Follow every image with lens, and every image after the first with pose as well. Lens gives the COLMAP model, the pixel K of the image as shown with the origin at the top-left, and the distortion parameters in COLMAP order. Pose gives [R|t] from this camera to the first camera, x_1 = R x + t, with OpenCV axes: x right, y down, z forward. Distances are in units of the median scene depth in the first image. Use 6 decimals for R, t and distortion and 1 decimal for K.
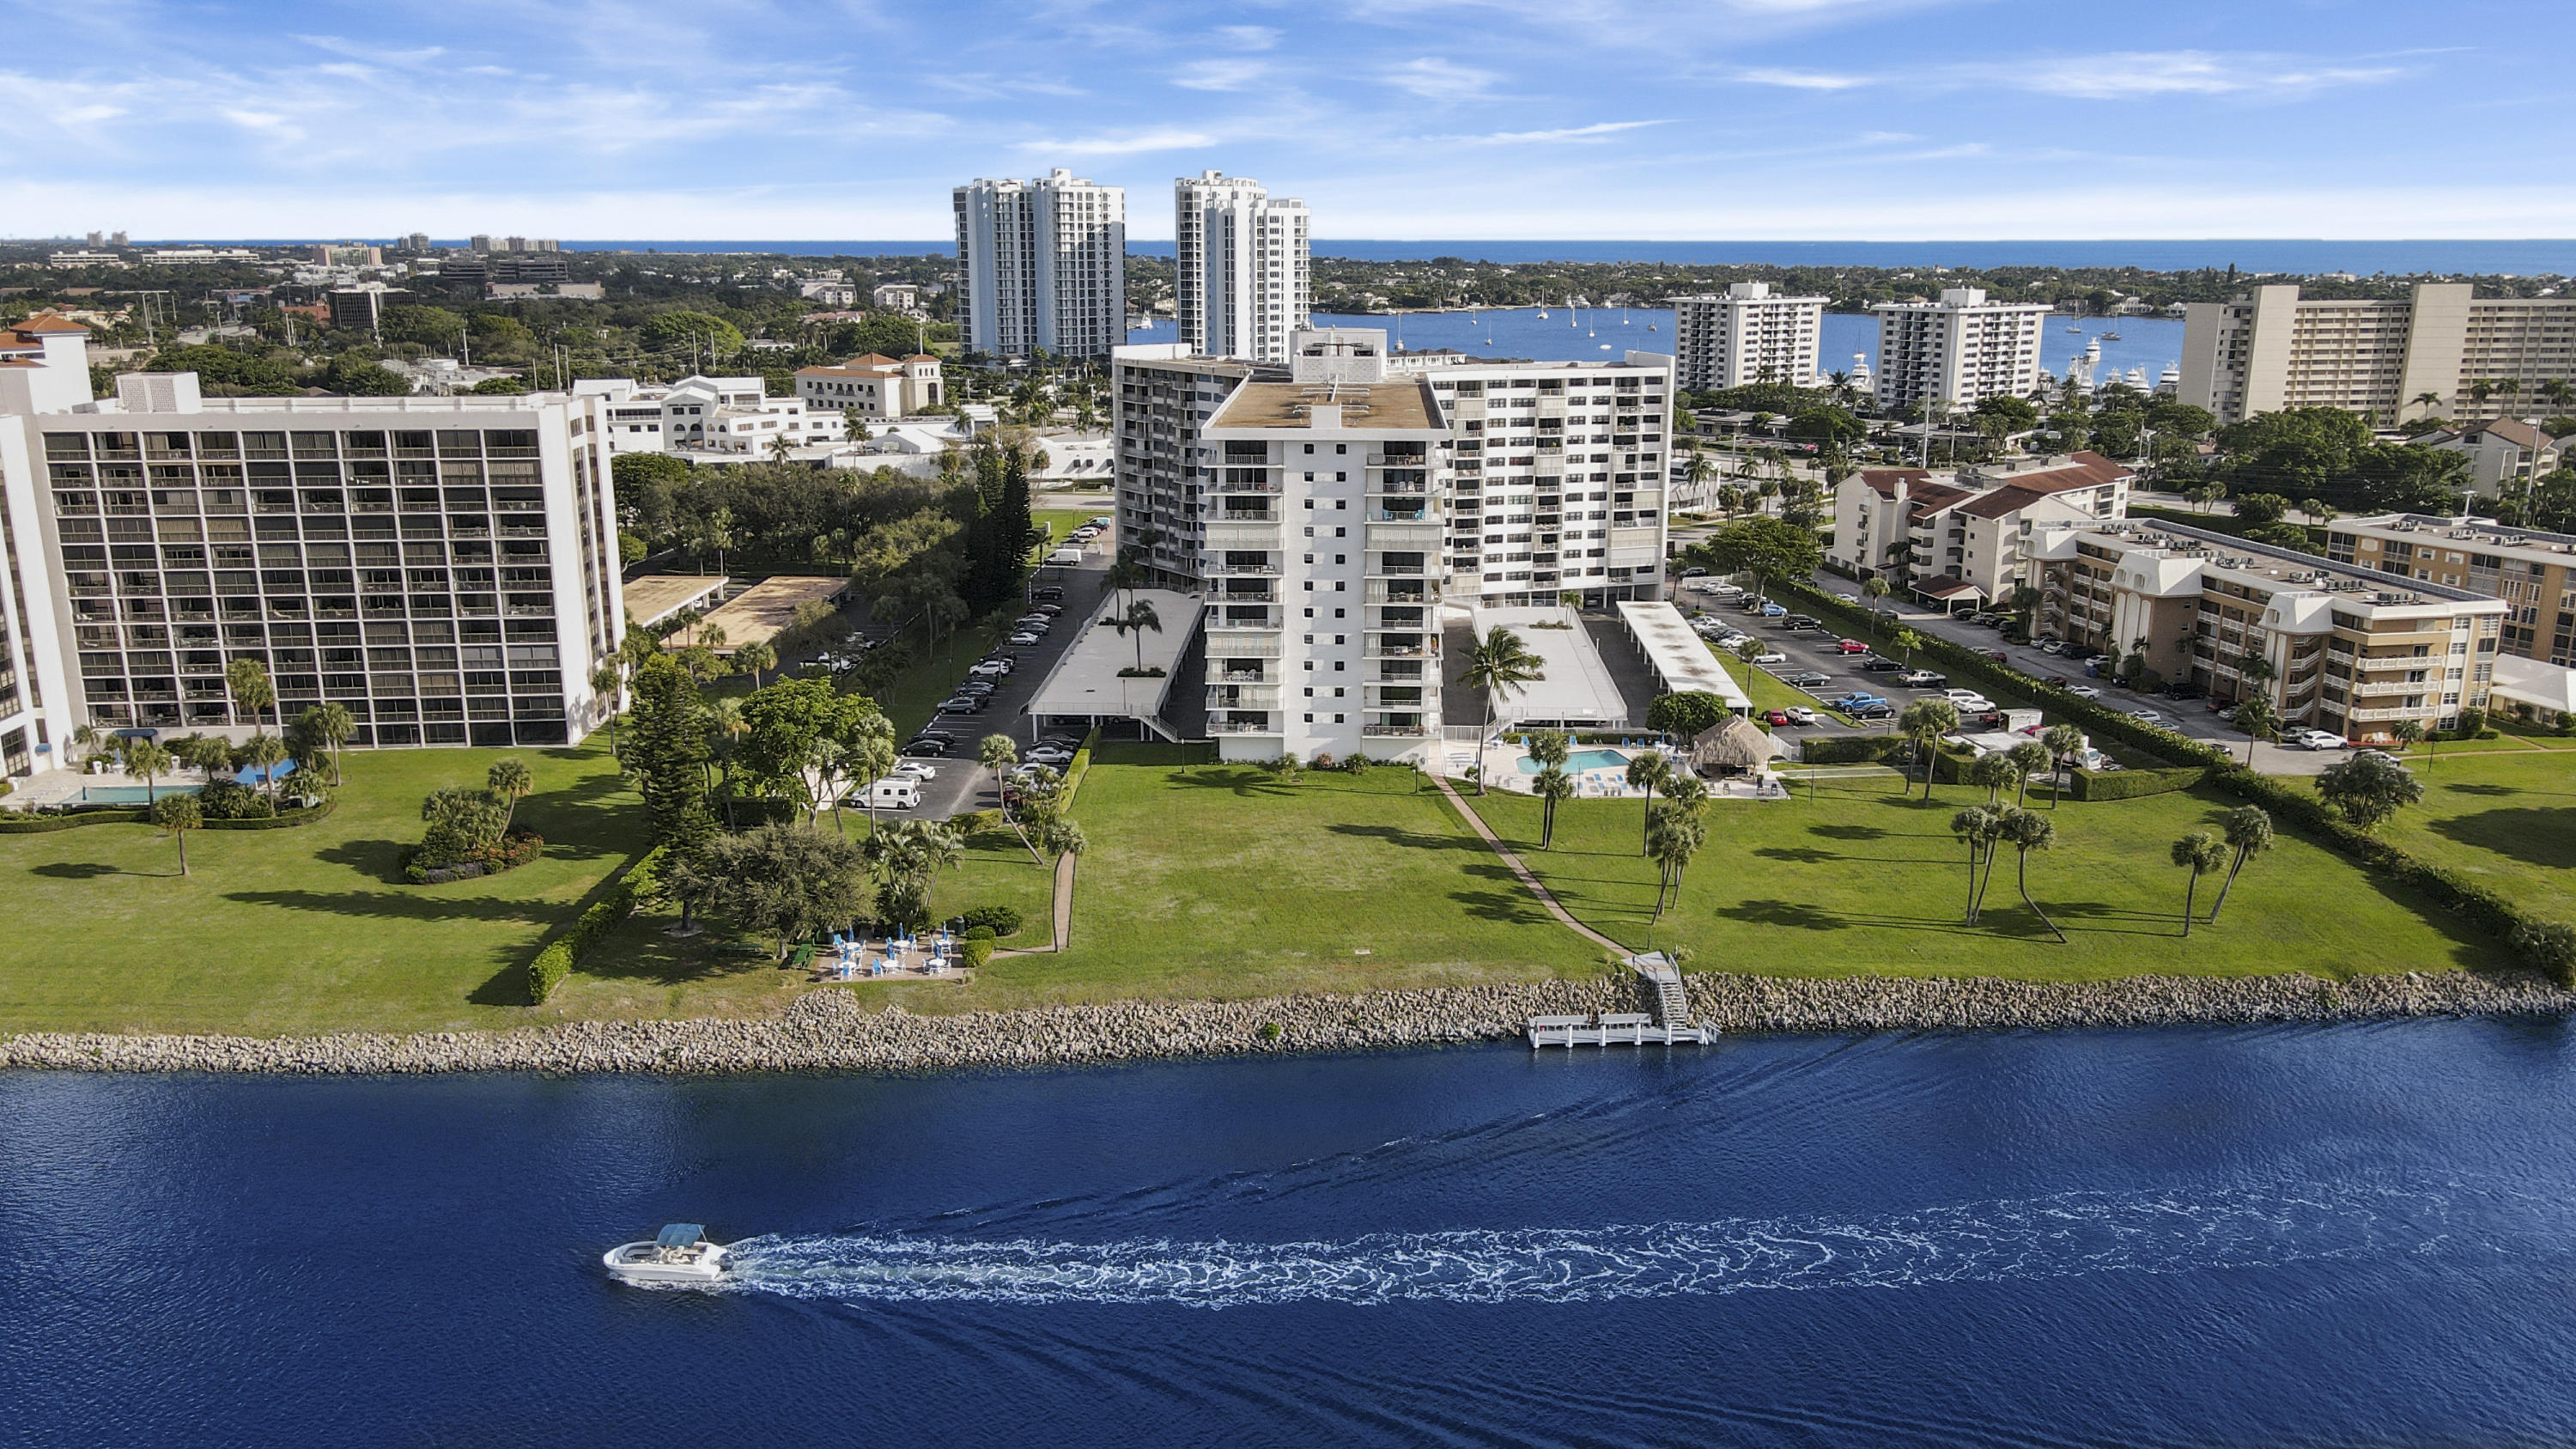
lens RADIAL K [[1929.2, 0, 1288.0], [0, 1929.2, 724.5], [0, 0, 1]] dist [-0.010255, 0.008571]
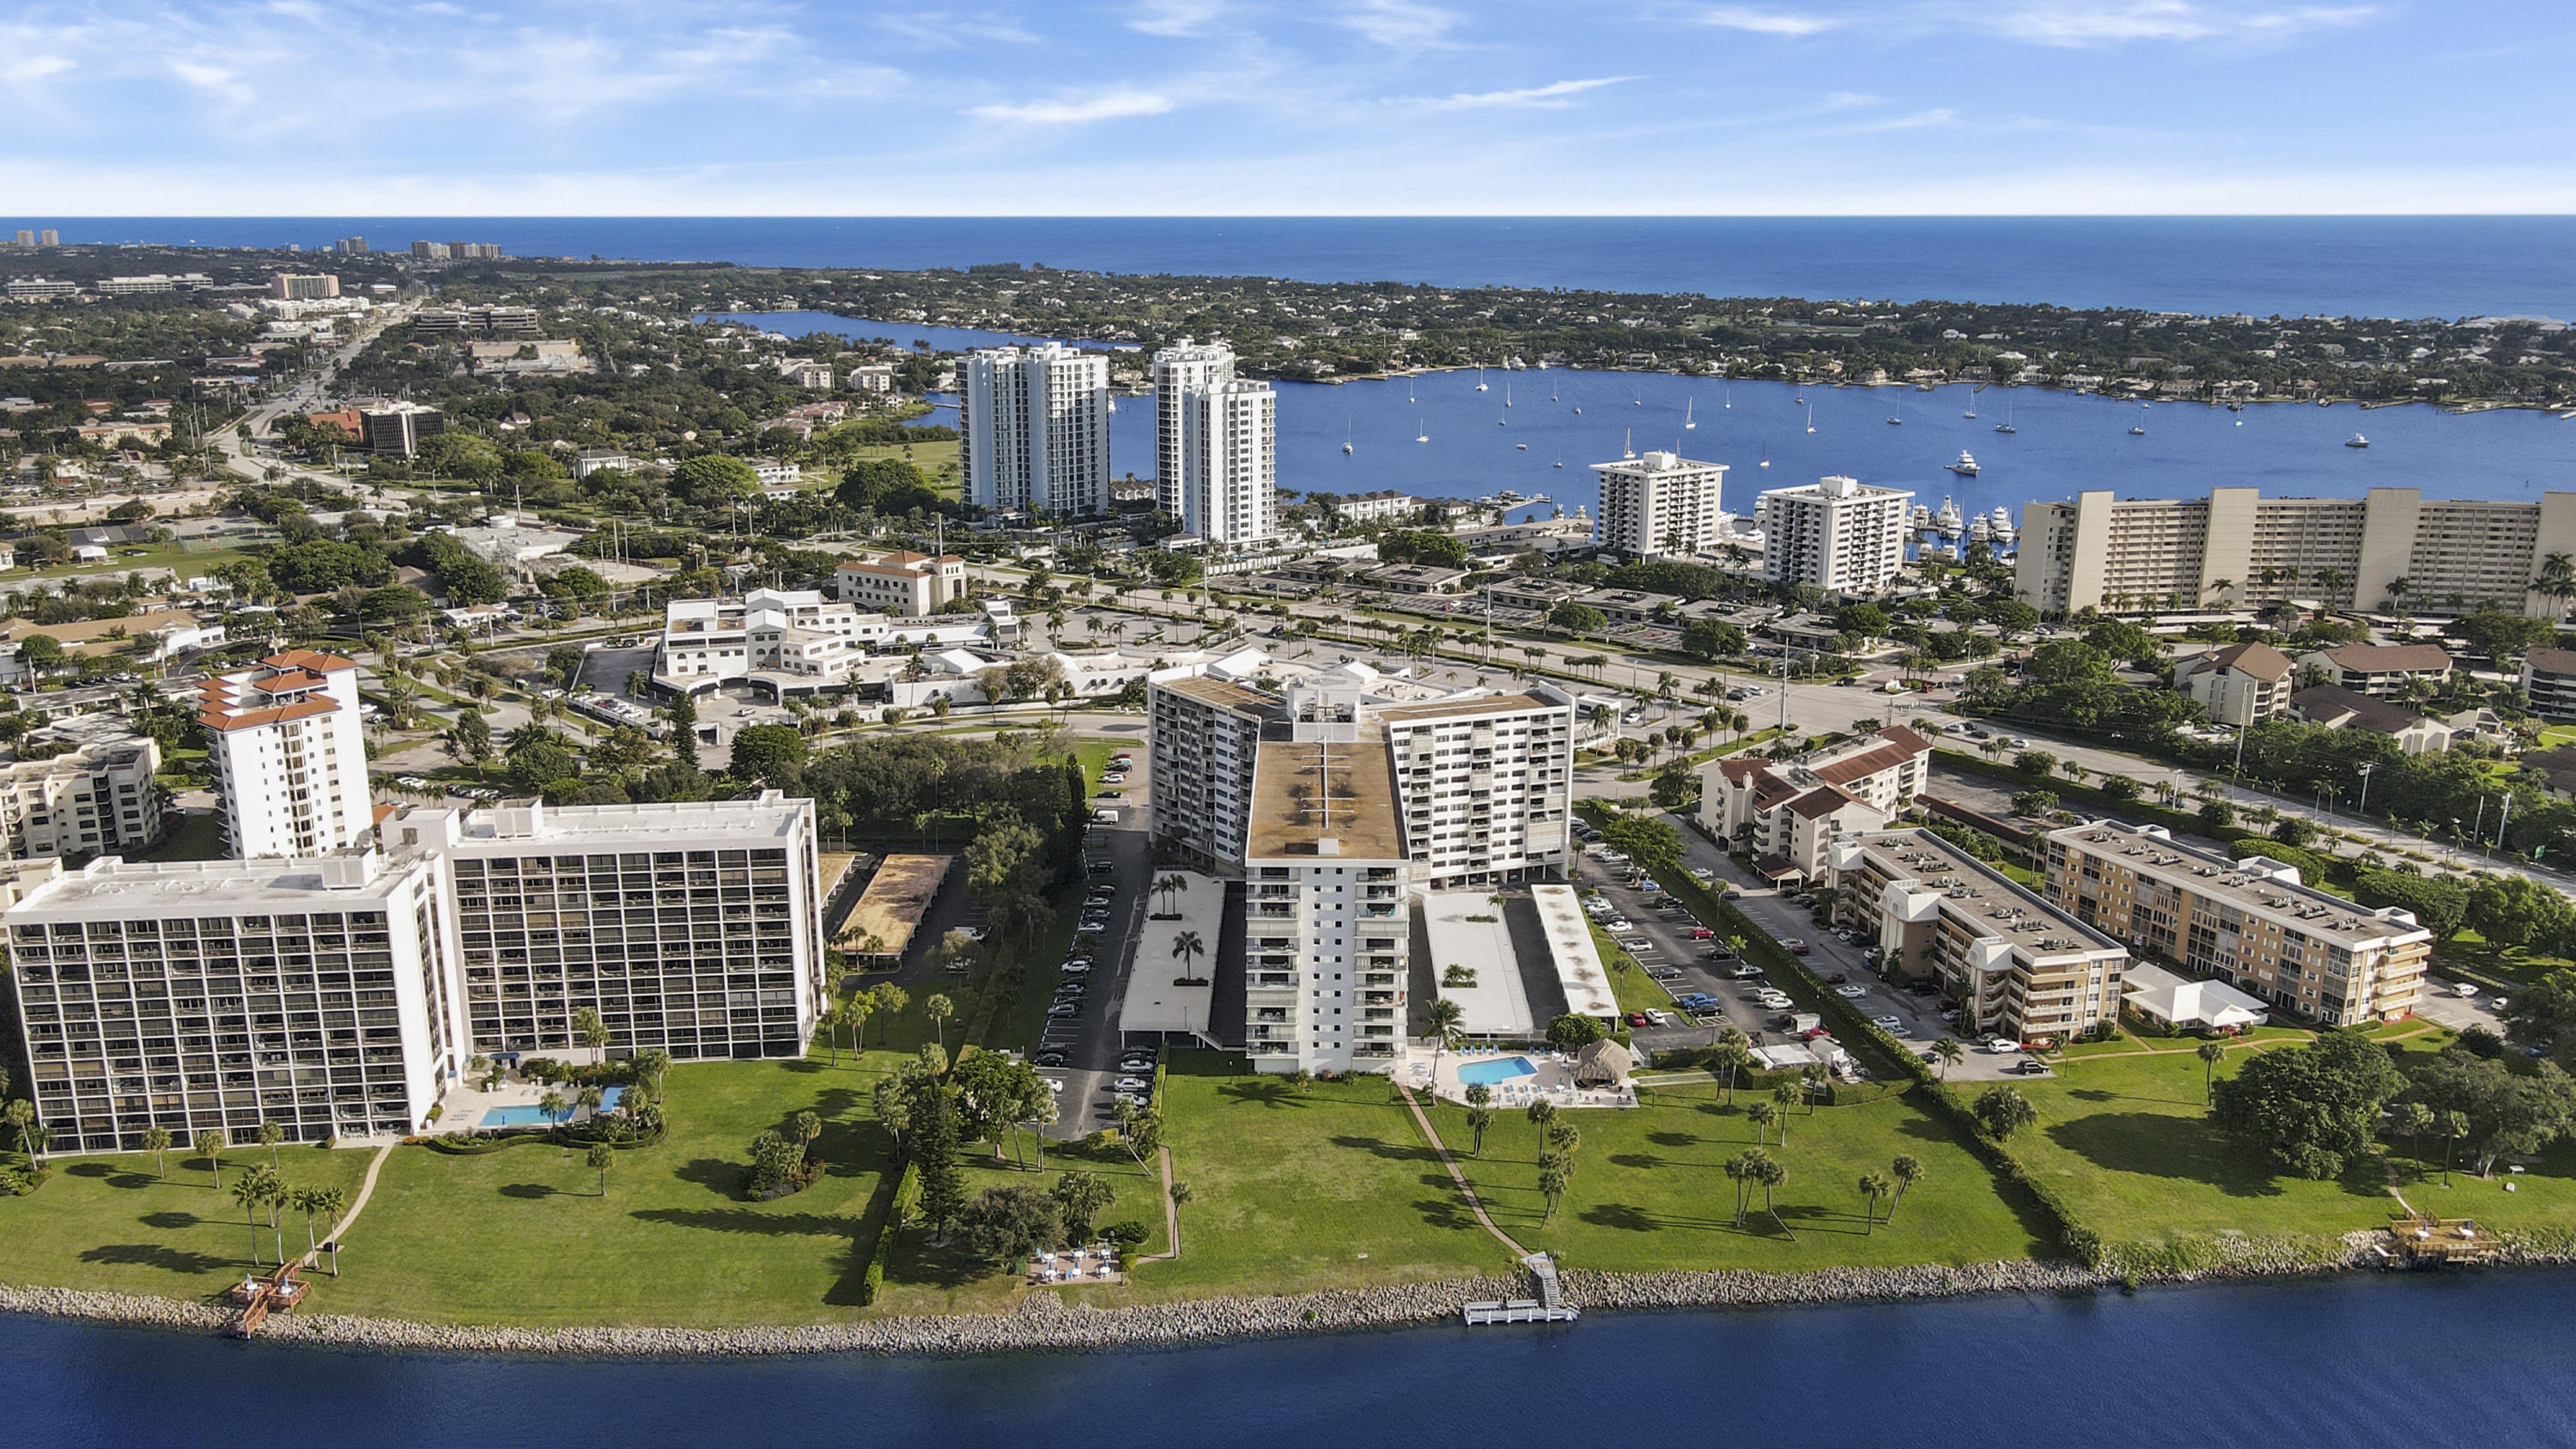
lens RADIAL K [[1954.4, 0, 1283.1], [0, 1954.4, 686.8], [0, 0, 1]] dist [-0.044255, 0.067914]
pose [[0.999575, -0.001645, 0.029109, -0.055369], [0.001951, 0.999943, -0.010471, -0.252095], [-0.029090, 0.010523, 0.999521, -0.471259]]
